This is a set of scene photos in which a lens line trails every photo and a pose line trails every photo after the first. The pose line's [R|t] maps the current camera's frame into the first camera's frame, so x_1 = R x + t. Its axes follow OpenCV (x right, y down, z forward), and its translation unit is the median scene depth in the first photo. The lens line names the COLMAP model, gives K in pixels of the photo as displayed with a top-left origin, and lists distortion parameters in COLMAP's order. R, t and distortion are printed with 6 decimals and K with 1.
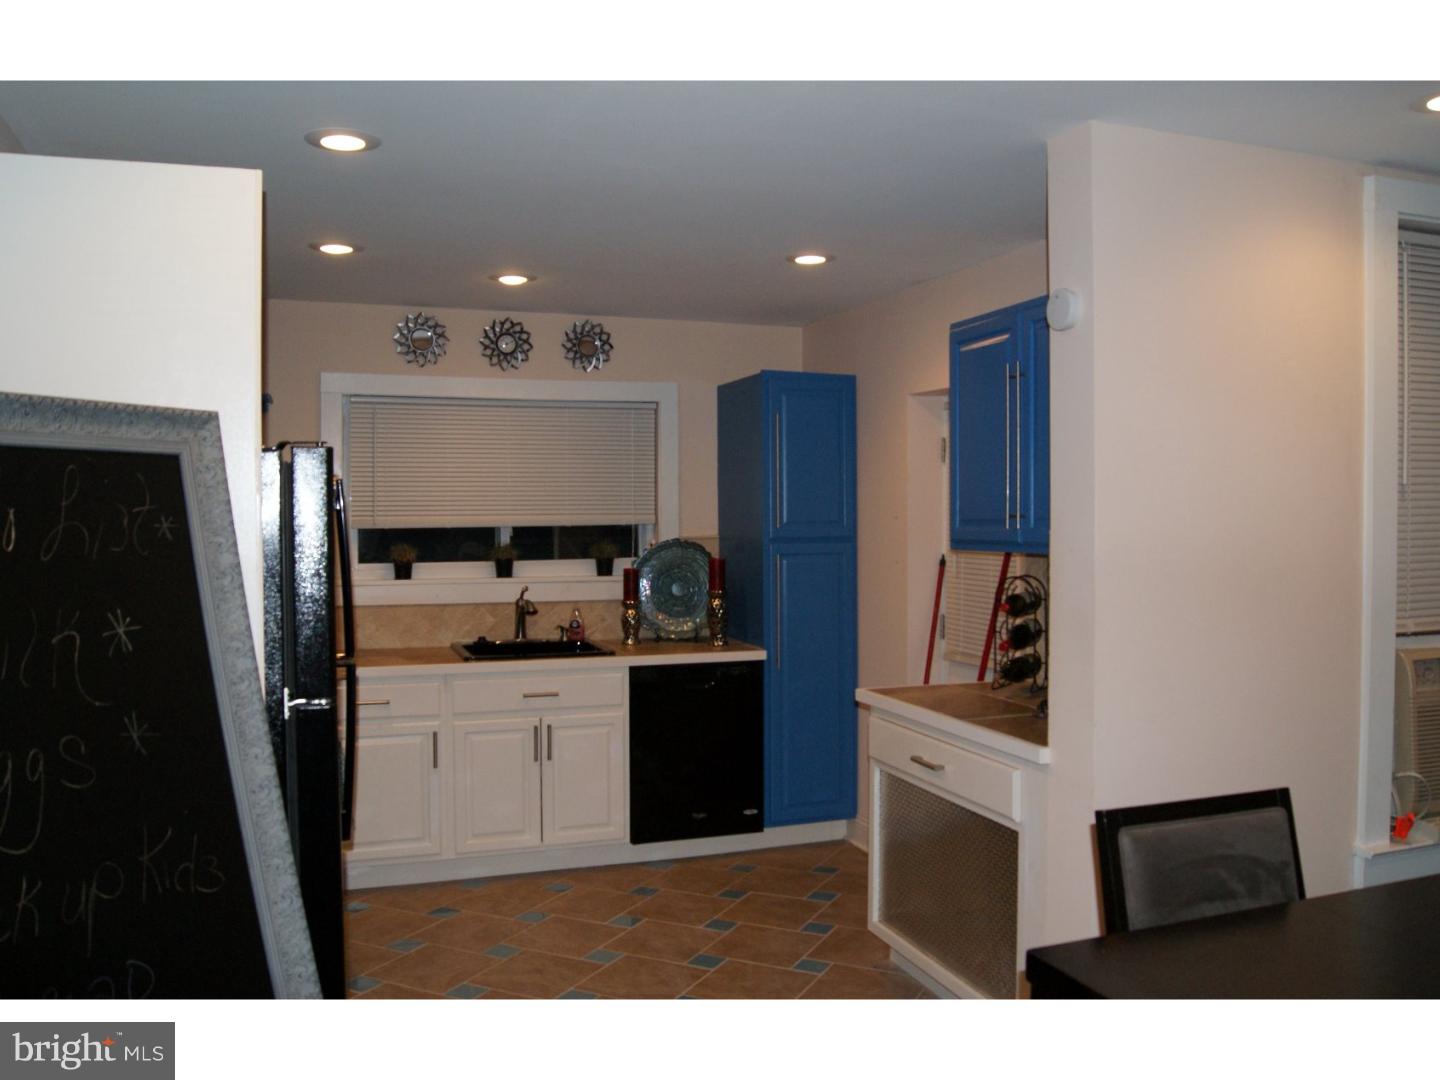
lens RADIAL K [[1133.1, 0, 720.0], [0, 1133.1, 540.0], [0, 0, 1]] dist [-0.087671, 0.017741]
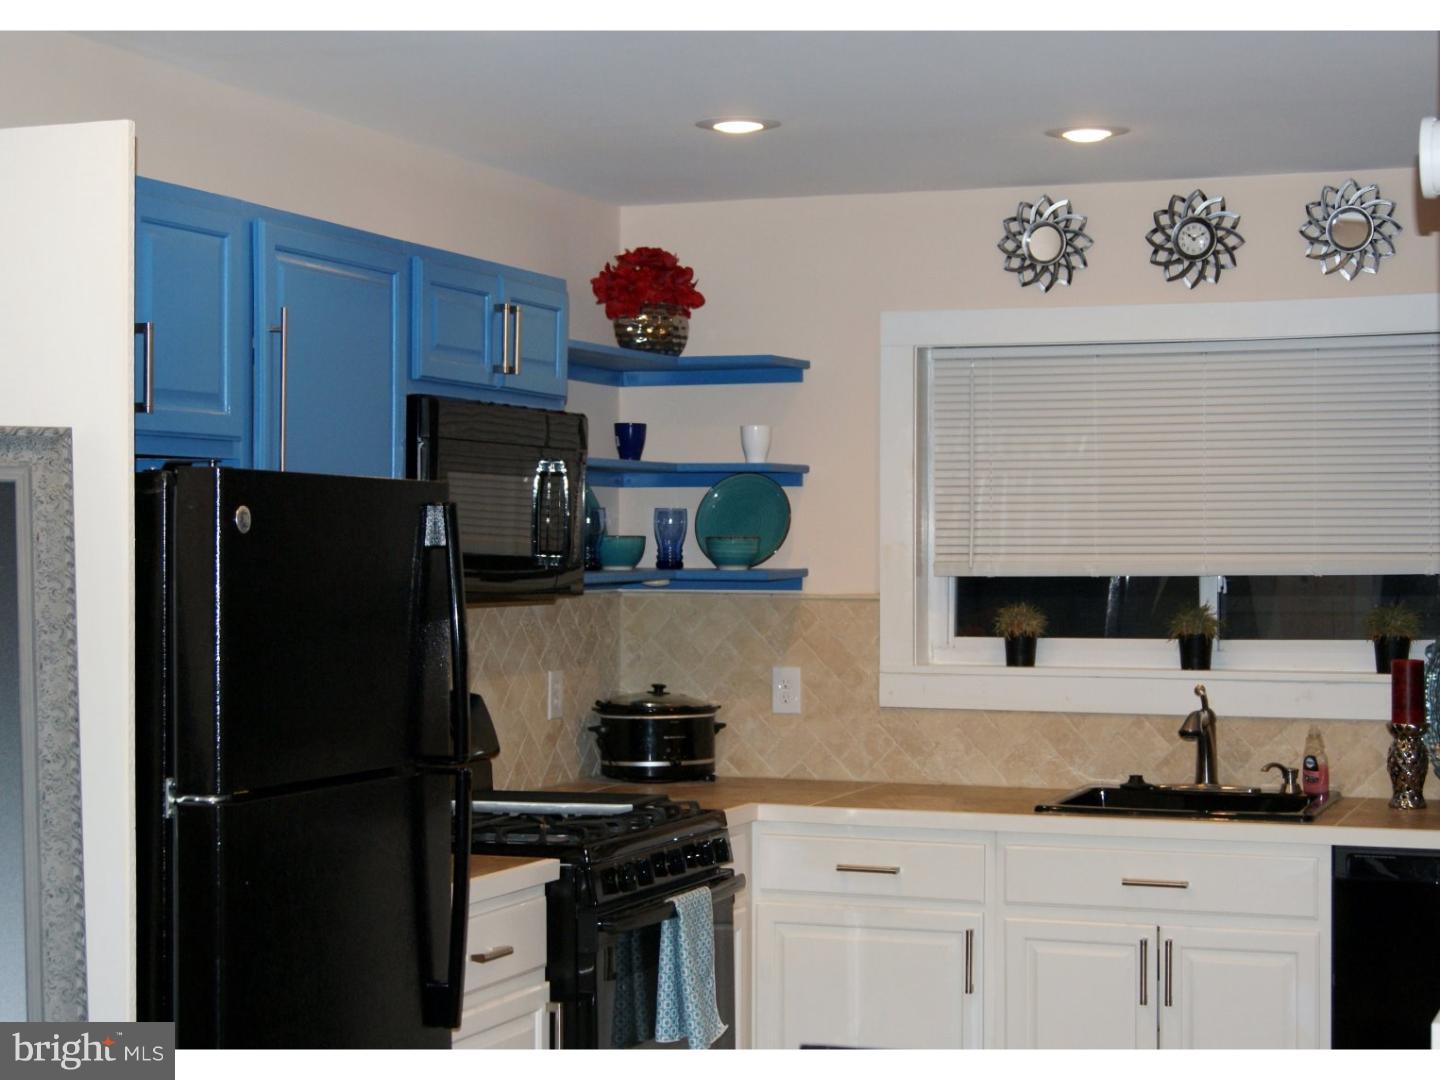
lens RADIAL K [[2307.0, 0, 721.7], [0, 2307.0, 579.7], [0, 0, 1]] dist [-0.027928, -0.049231]
pose [[0.767404, 0.010588, -0.641077, 0.354120], [-0.016761, 0.999853, -0.003550, -0.002301], [0.640945, 0.013469, 0.767469, 0.006588]]
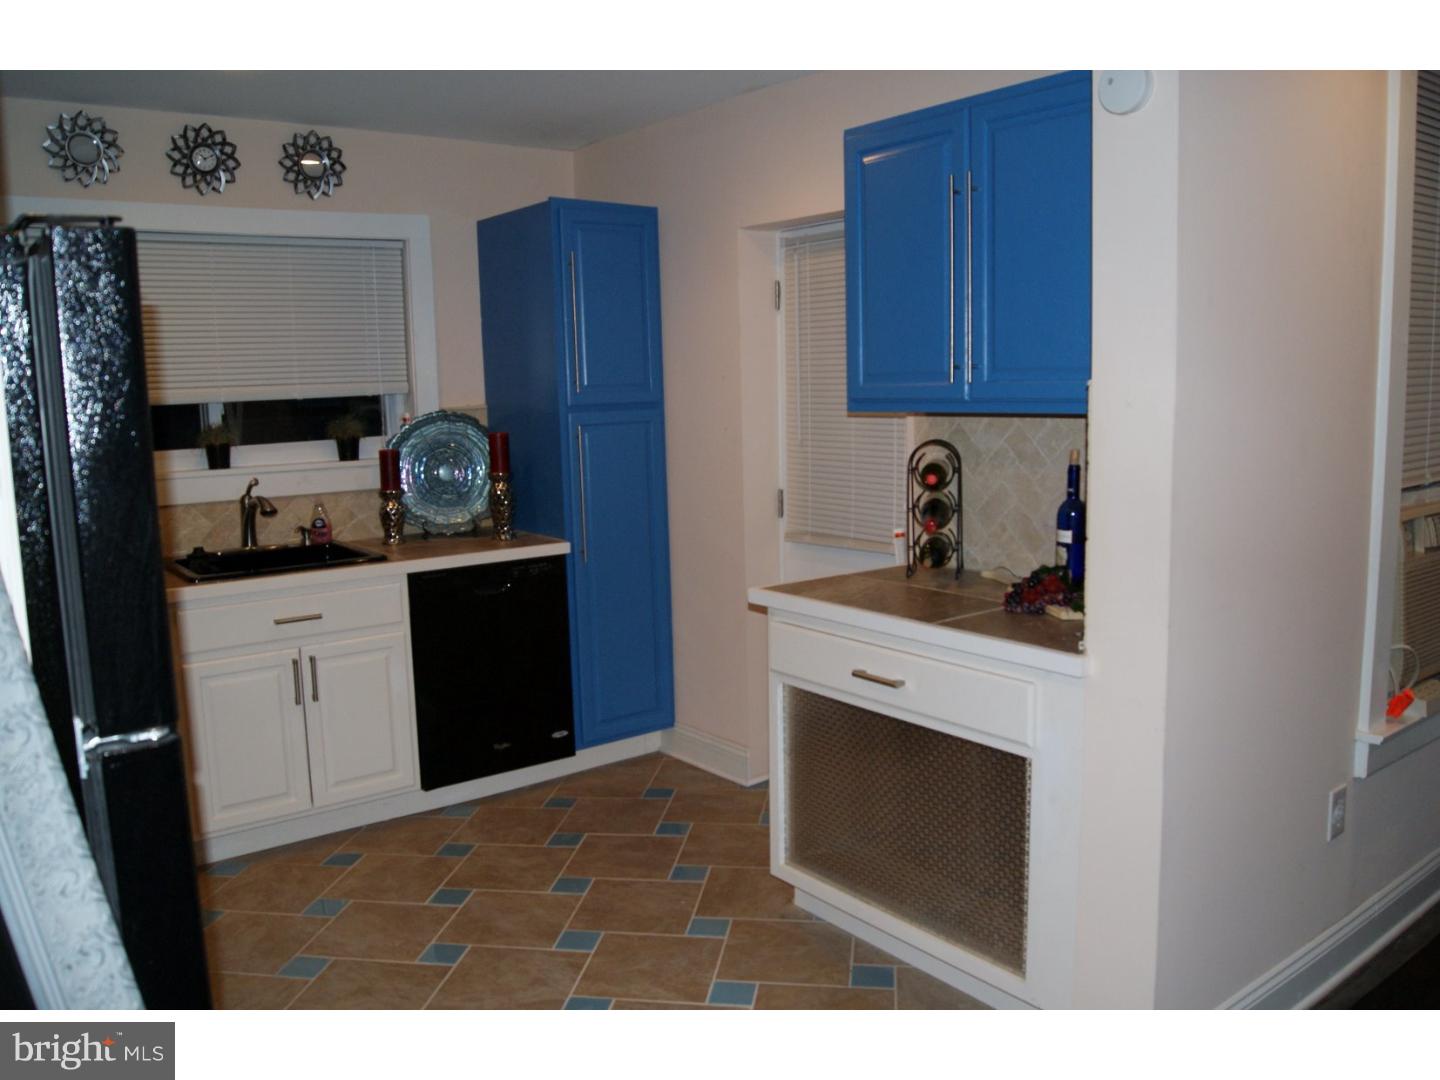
lens RADIAL K [[1133.1, 0, 720.0], [0, 1133.1, 540.0], [0, 0, 1]] dist [-0.087671, 0.017741]
pose [[0.952431, -0.061300, 0.298526, -0.098486], [0.027198, 0.992750, 0.117079, 0.001871], [-0.303539, -0.103390, 0.947193, 0.175633]]
